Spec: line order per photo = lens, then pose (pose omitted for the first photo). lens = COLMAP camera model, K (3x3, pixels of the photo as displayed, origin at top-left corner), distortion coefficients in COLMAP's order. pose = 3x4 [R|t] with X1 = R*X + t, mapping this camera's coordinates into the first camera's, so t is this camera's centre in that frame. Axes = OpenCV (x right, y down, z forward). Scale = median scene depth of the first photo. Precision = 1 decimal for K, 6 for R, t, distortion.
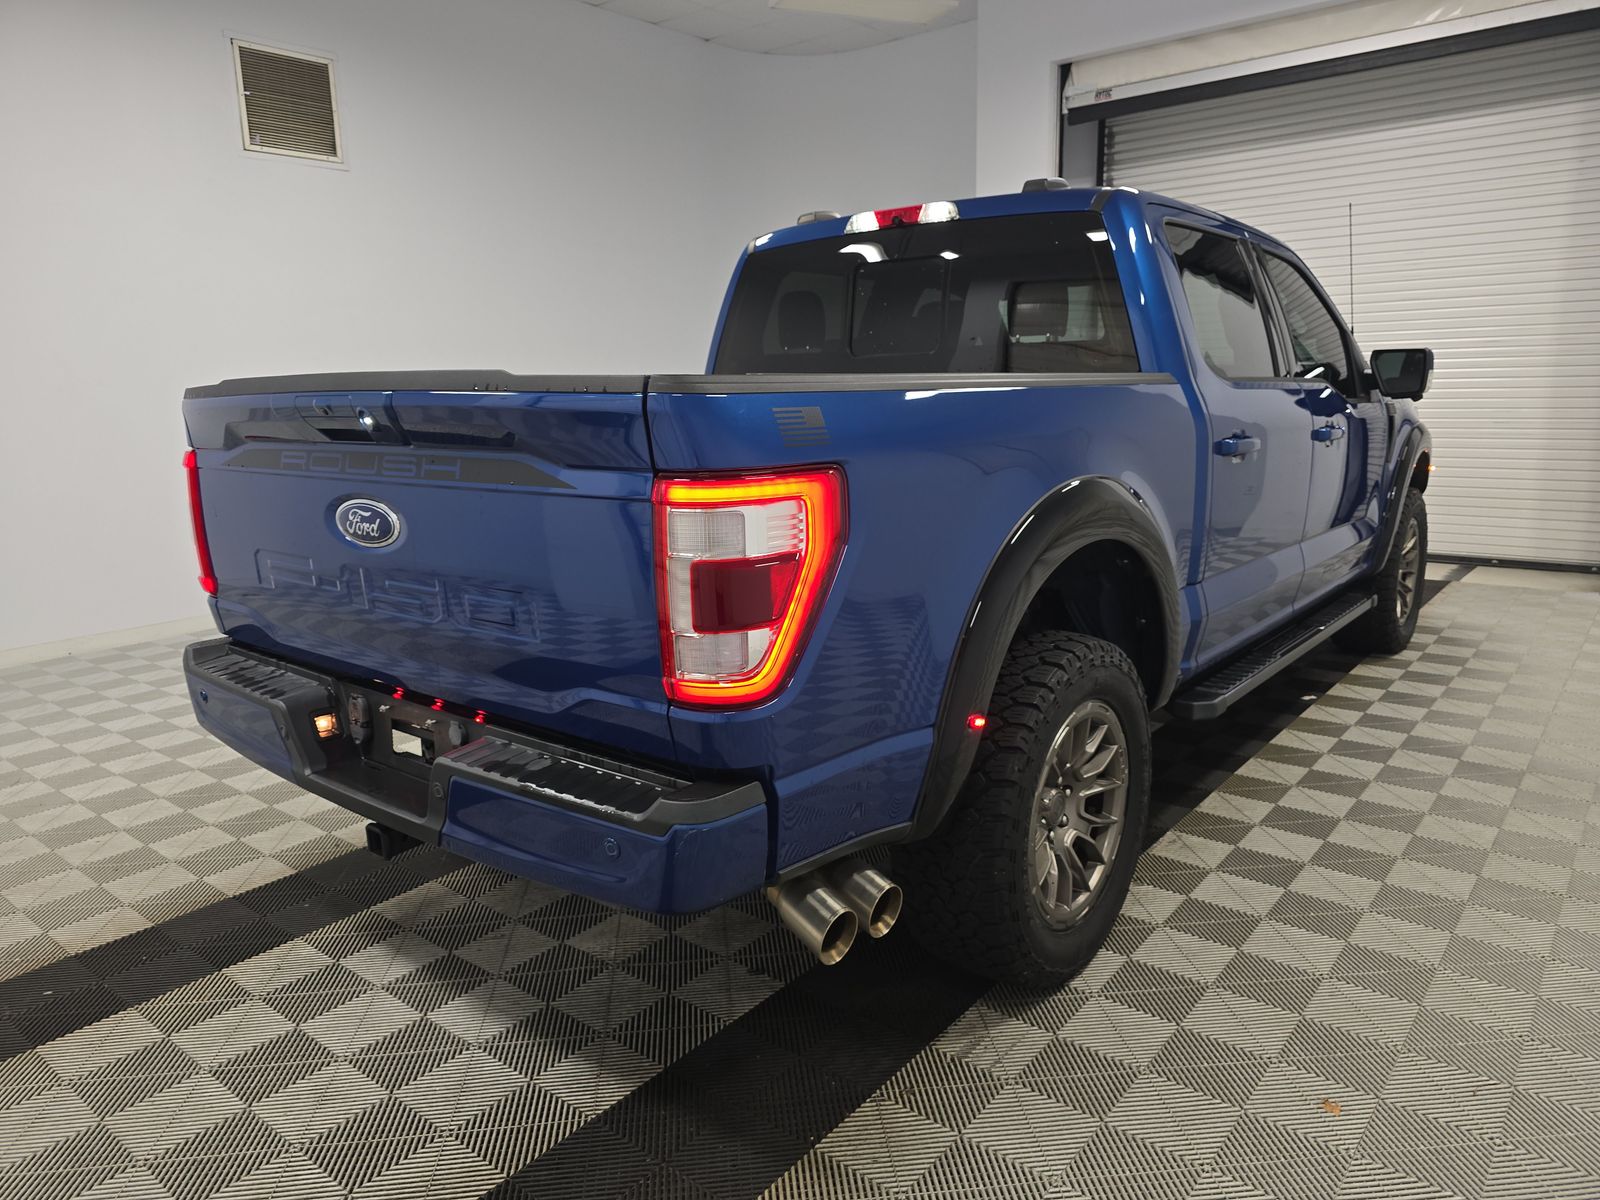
lens RADIAL K [[1086.6, 0, 800.6], [0, 1086.6, 515.0], [0, 0, 1]] dist [0.026677, -0.025058]
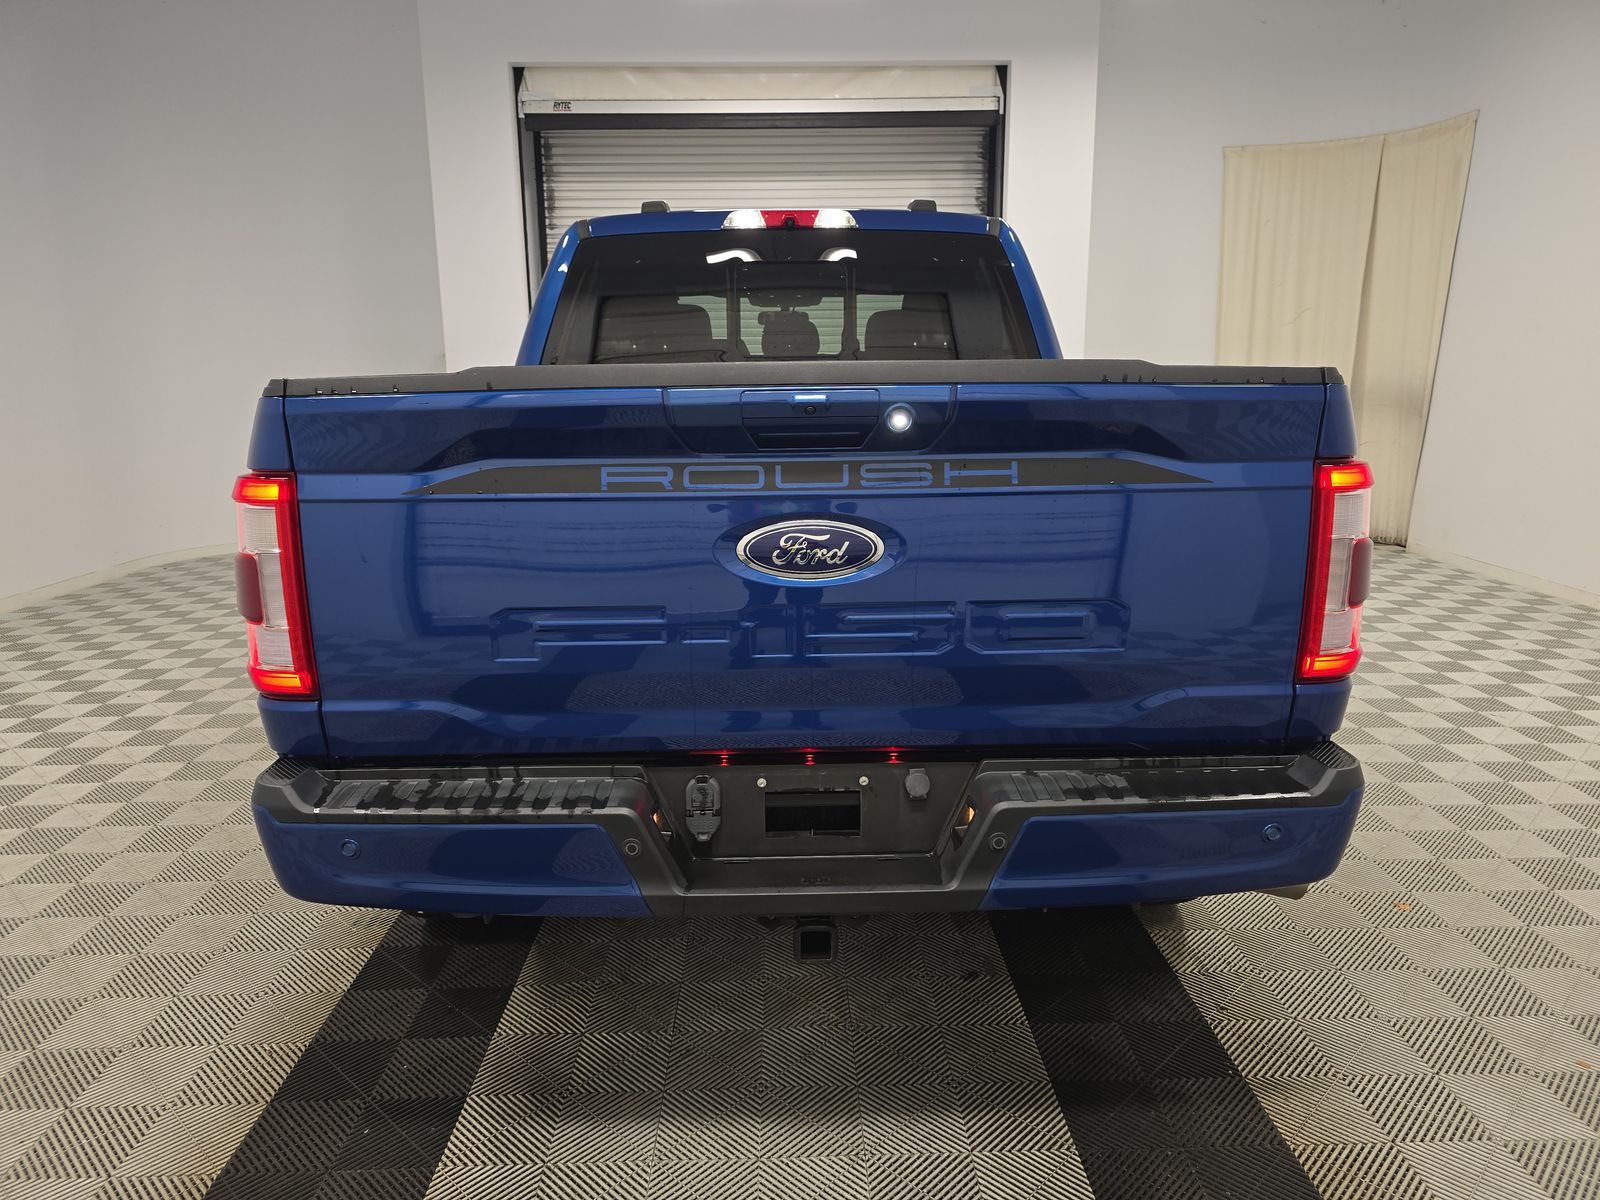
lens RADIAL K [[1058.2, 0, 796.9], [0, 1058.2, 528.0], [0, 0, 1]] dist [0.042262, -0.000768]
pose [[0.767927, -0.075755, 0.636042, -0.564608], [0.071497, 0.996914, 0.032414, -0.021481], [-0.636535, 0.020584, 0.770973, 0.254601]]
